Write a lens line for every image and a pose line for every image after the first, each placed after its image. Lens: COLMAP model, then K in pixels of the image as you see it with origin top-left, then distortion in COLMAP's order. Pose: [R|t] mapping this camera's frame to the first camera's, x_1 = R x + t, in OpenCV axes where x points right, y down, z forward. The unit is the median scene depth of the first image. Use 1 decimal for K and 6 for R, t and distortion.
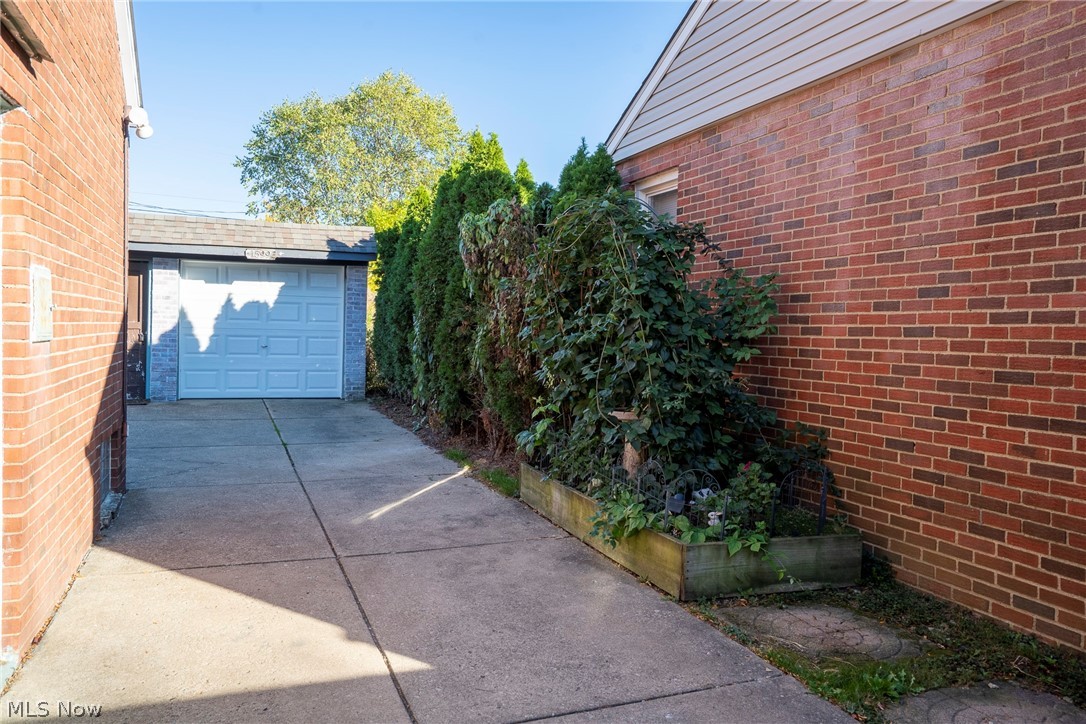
lens RADIAL K [[860.3, 0, 543.0], [0, 860.3, 362.0], [0, 0, 1]] dist [0.015558, 0.009098]
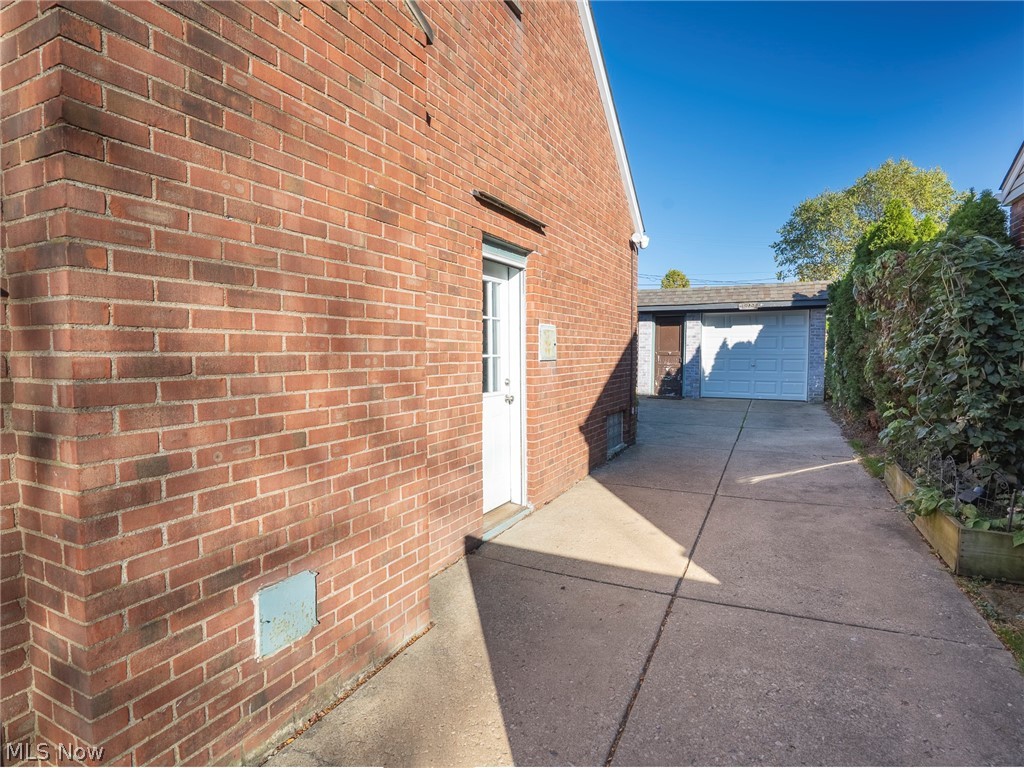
lens RADIAL K [[546.1, 0, 512.0], [0, 546.1, 384.0], [0, 0, 1]] dist [-0.005639, 0.000796]
pose [[0.682495, 0.021719, -0.730567, 0.238359], [-0.012863, 0.999760, 0.017706, 0.007802], [0.730777, -0.002688, 0.682611, 0.032546]]
